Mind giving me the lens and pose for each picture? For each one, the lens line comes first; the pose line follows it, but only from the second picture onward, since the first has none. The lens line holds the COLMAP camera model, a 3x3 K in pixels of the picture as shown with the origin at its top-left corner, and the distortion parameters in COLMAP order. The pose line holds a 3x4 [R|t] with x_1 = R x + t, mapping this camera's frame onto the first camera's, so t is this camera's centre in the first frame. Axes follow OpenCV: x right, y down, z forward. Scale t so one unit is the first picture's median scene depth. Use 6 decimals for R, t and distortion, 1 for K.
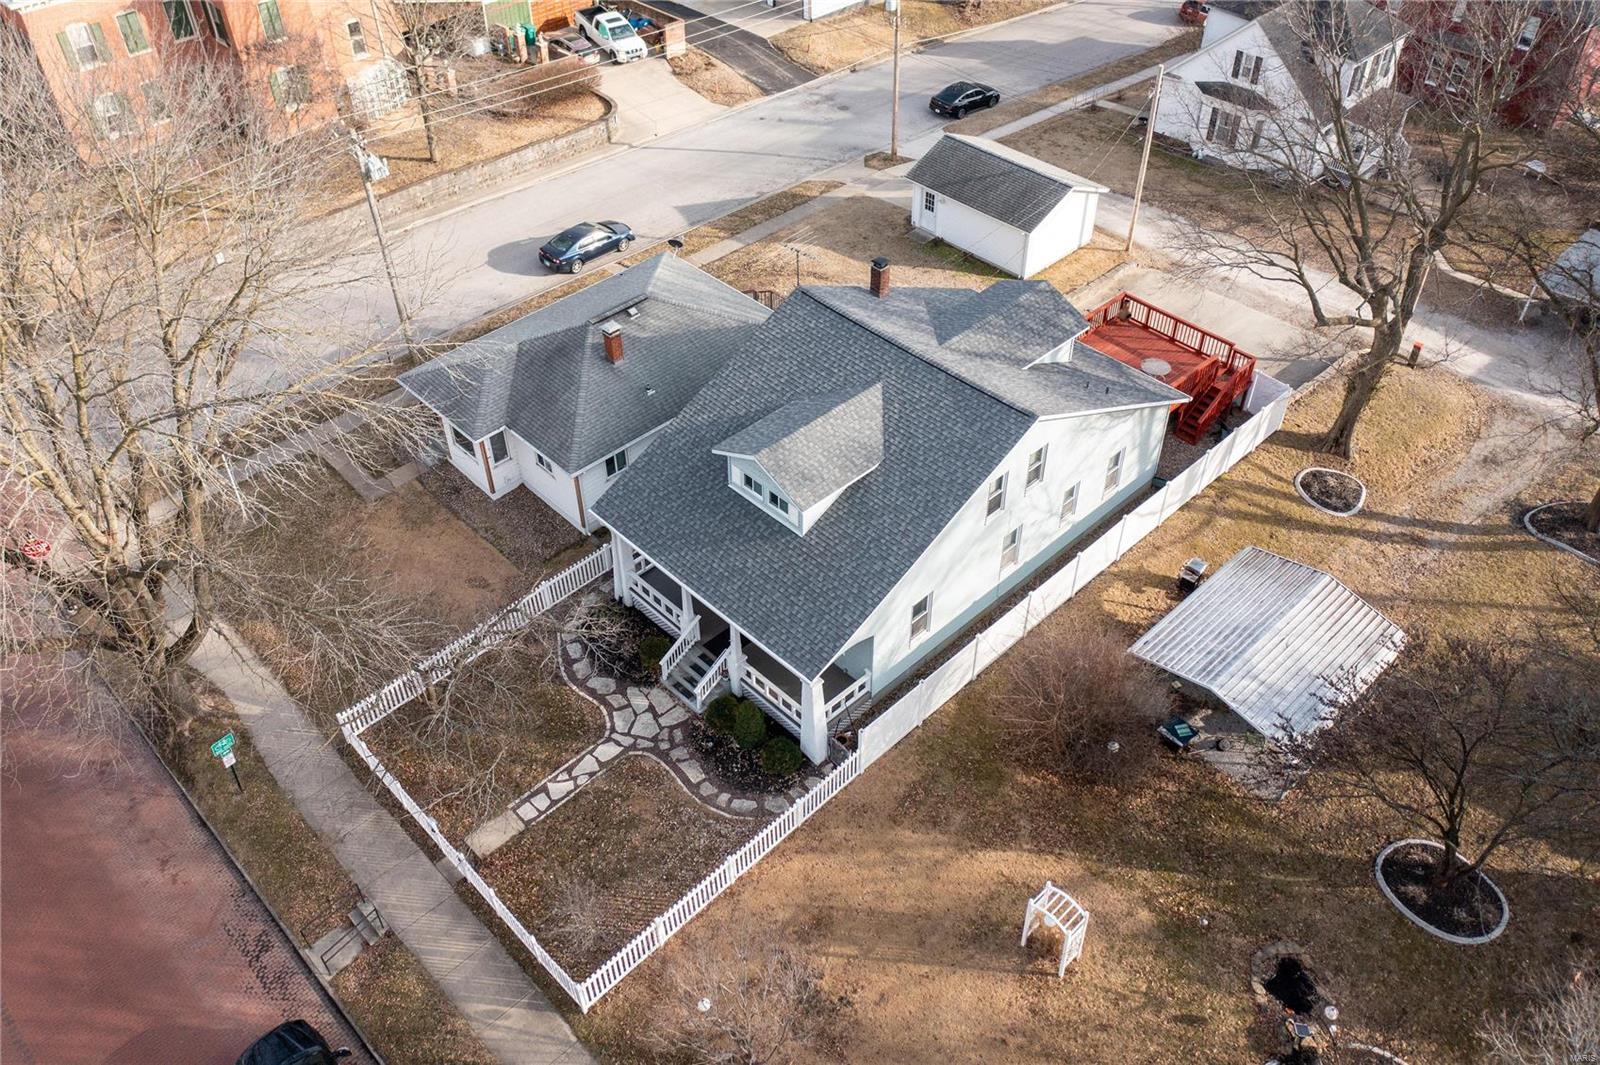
lens RADIAL K [[1258.4, 0, 800.4], [0, 1258.4, 536.3], [0, 0, 1]] dist [-0.038975, 0.012598]
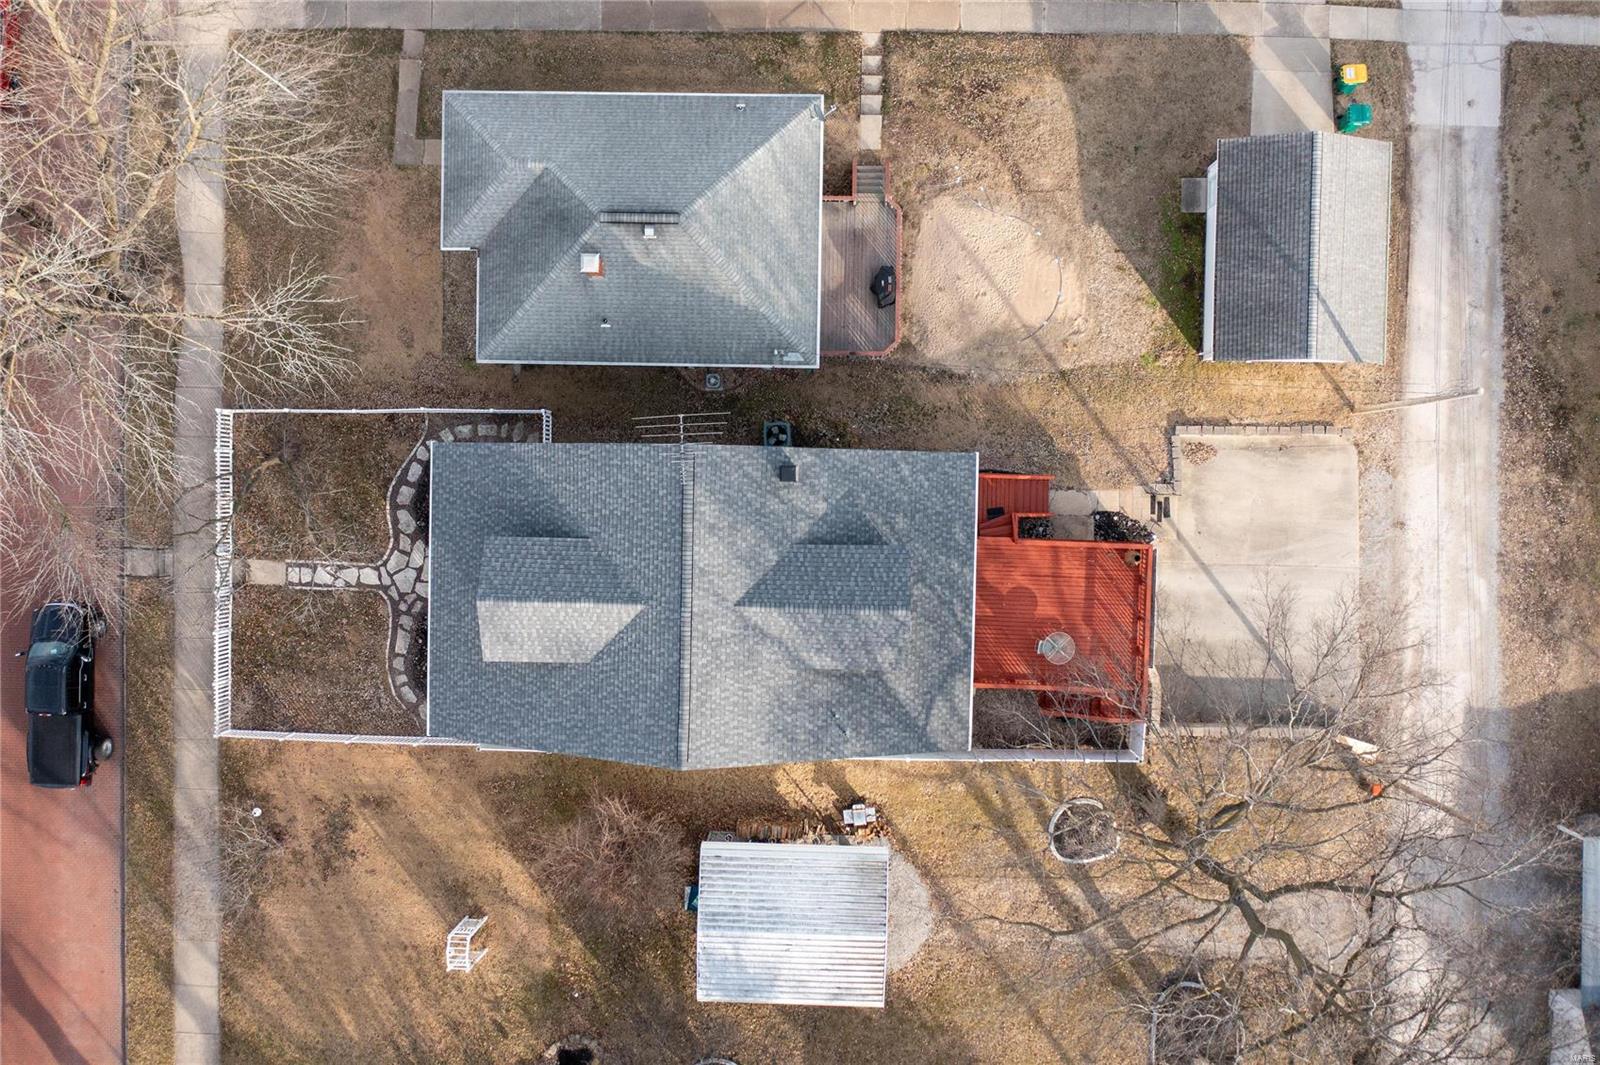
lens RADIAL K [[1258.4, 0, 799.0], [0, 1258.4, 522.7], [0, 0, 1]] dist [-0.038975, 0.012598]
pose [[0.705718, 0.708353, 0.014061, 0.092212], [-0.466028, 0.449162, 0.762280, -1.001834], [0.533648, -0.544508, 0.647094, 0.453249]]
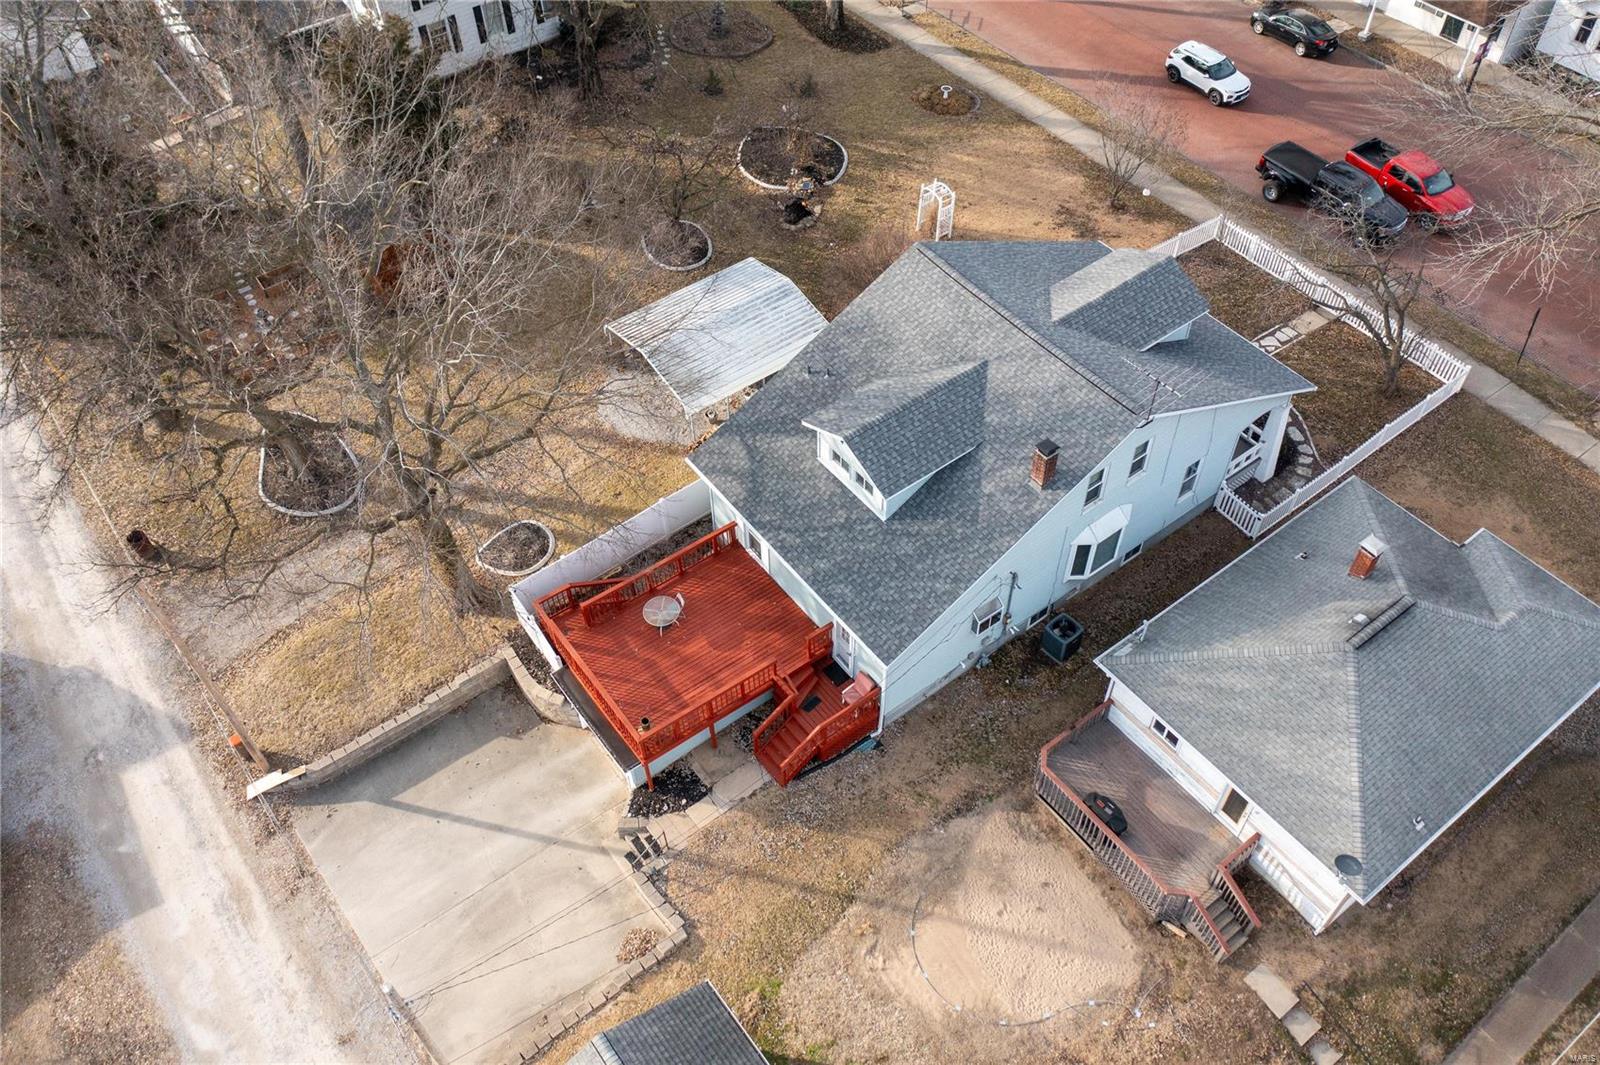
lens RADIAL K [[1258.4, 0, 795.2], [0, 1258.4, 529.5], [0, 0, 1]] dist [-0.038975, 0.012598]
pose [[-0.991387, -0.077482, 0.105590, 0.152335], [0.108251, -0.030983, 0.993641, -1.166261], [-0.073718, 0.996512, 0.039104, 1.160548]]
